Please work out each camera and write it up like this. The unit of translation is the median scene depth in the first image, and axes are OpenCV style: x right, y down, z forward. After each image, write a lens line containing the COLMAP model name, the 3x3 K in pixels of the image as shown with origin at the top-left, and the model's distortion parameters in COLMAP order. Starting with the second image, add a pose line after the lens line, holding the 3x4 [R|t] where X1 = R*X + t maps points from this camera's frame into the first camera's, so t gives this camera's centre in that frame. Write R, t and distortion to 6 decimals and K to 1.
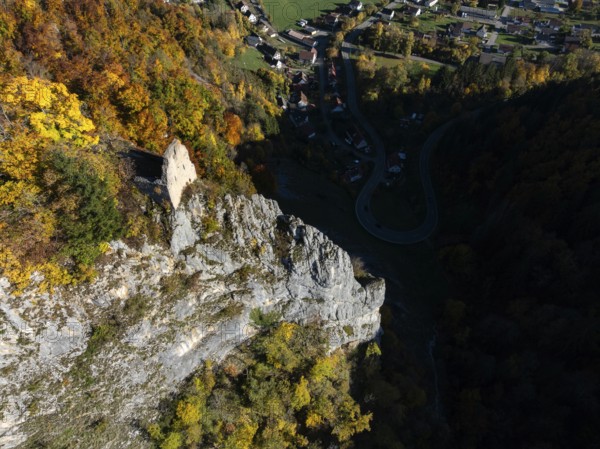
lens RADIAL K [[421.3, 0, 304.0], [0, 421.3, 223.3], [0, 0, 1]] dist [-0.042538, 0.005375]
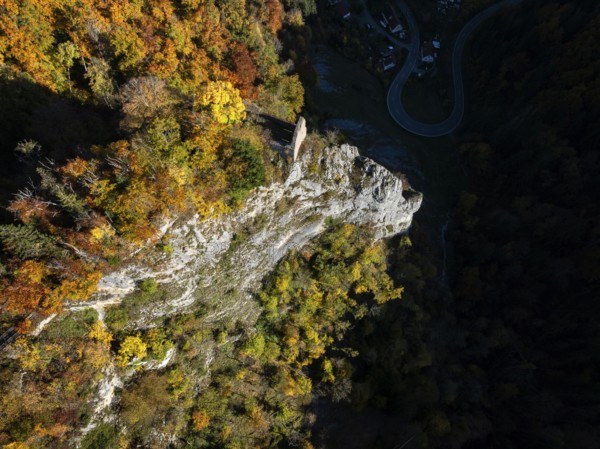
lens RADIAL K [[421.3, 0, 304.0], [0, 421.3, 223.3], [0, 0, 1]] dist [-0.042538, 0.005375]
pose [[0.999093, 0.040923, -0.011758, -0.185290], [-0.034887, 0.945096, 0.324924, -0.225695], [0.024409, -0.324219, 0.945667, -0.320597]]
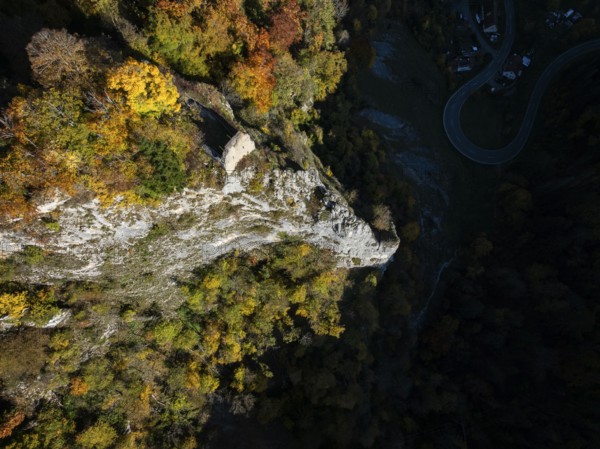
lens RADIAL K [[421.3, 0, 304.0], [0, 421.3, 223.3], [0, 0, 1]] dist [-0.042538, 0.005375]
pose [[0.918554, 0.385488, -0.087509, 0.040282], [-0.309821, 0.839559, 0.446263, -0.392789], [0.245498, -0.382804, 0.890613, -0.064379]]
